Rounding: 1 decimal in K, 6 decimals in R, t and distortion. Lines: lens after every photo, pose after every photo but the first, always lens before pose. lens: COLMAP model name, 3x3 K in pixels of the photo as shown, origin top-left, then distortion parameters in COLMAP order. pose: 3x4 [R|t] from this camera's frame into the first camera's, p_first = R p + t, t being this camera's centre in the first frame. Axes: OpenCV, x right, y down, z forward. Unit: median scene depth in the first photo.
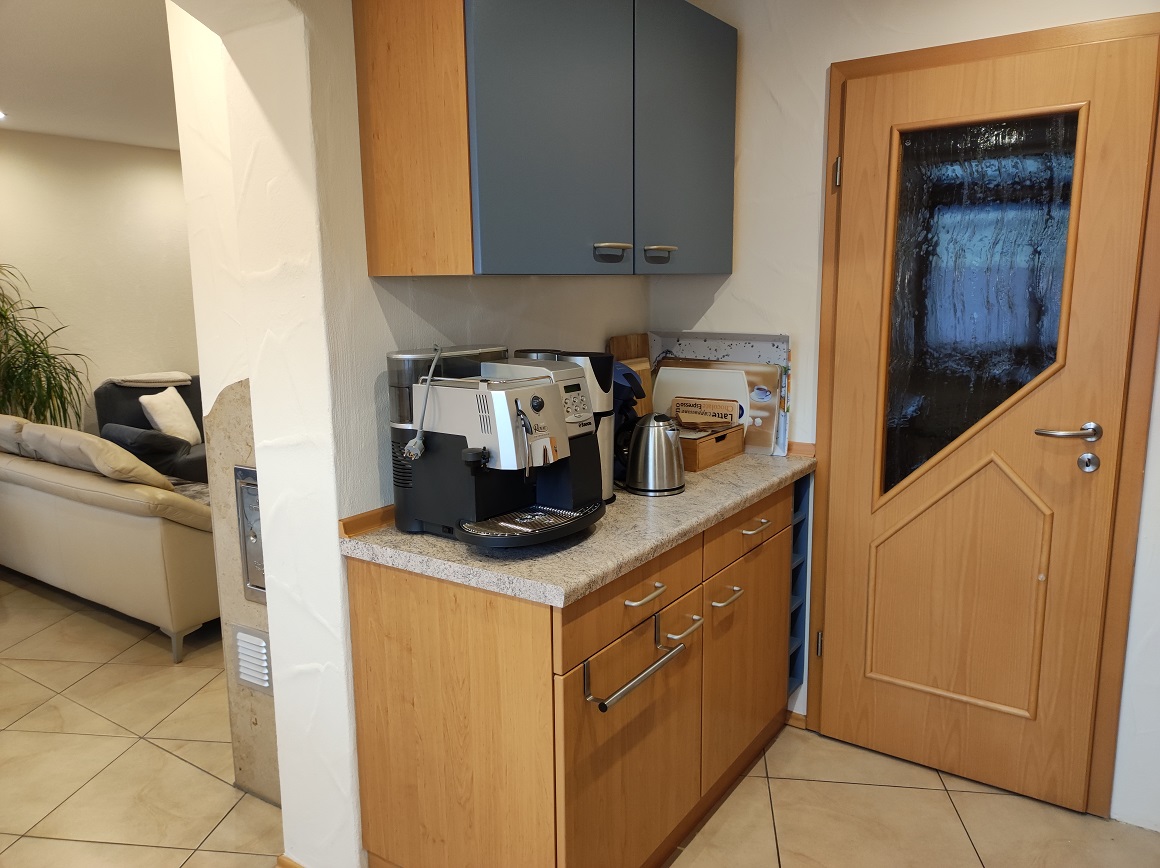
lens RADIAL K [[859.9, 0, 580.0], [0, 859.9, 434.0], [0, 0, 1]] dist [0.016413, -0.006339]
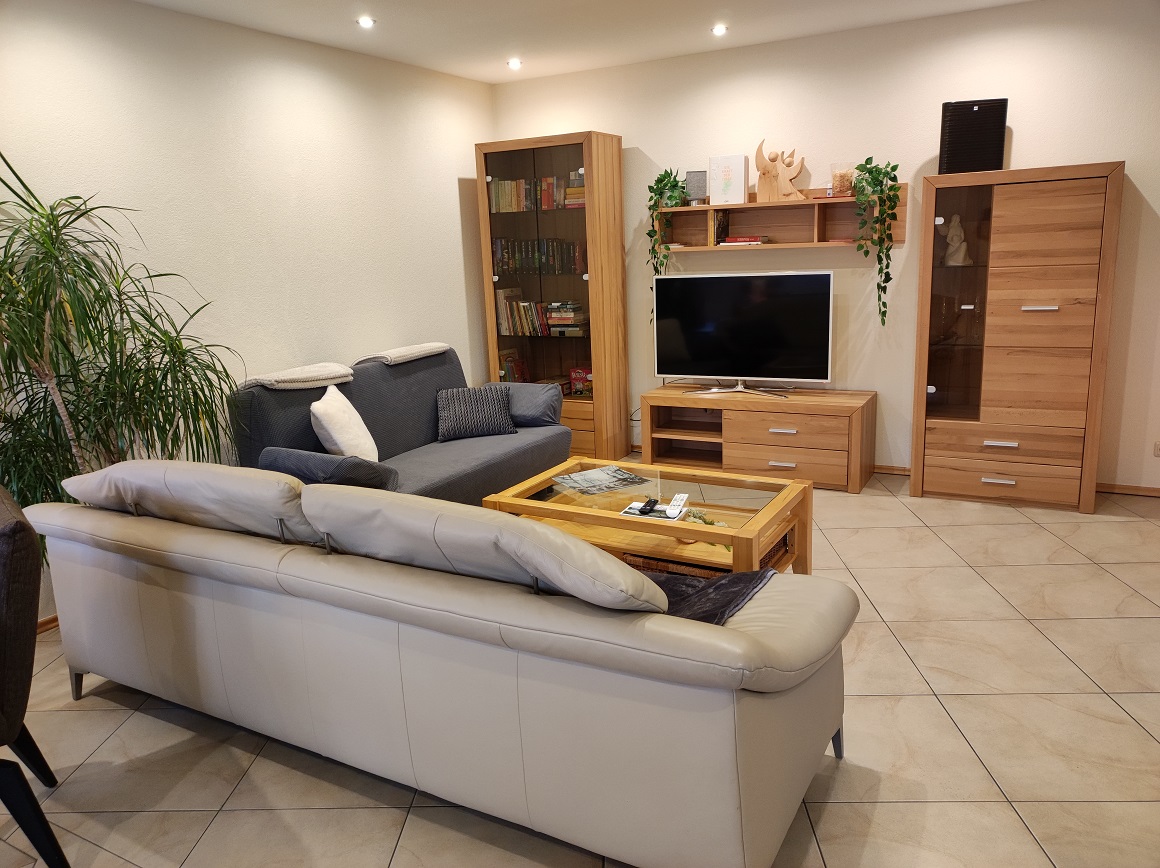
lens RADIAL K [[857.1, 0, 578.0], [0, 857.1, 429.3], [0, 0, 1]] dist [0.048904, -0.000980]
pose [[0.995294, -0.055328, 0.079559, -0.373166], [0.051776, 0.997597, 0.046039, -0.046091], [-0.081915, -0.041704, 0.995766, 0.328268]]
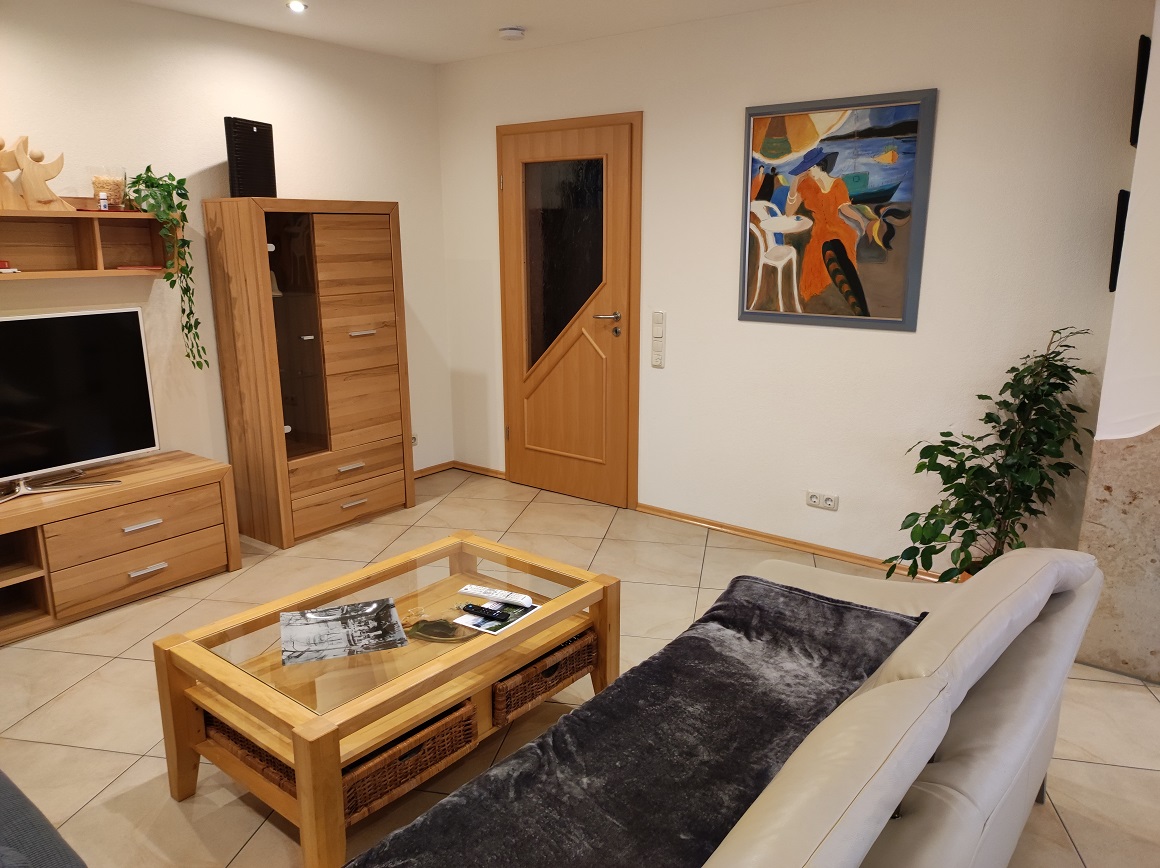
lens RADIAL K [[859.9, 0, 580.0], [0, 859.9, 434.0], [0, 0, 1]] dist [0.016413, -0.006339]
pose [[0.063617, -0.224754, 0.972337, -0.379805], [0.176212, 0.961532, 0.210727, -0.048027], [-0.982294, 0.157932, 0.100774, 0.338014]]
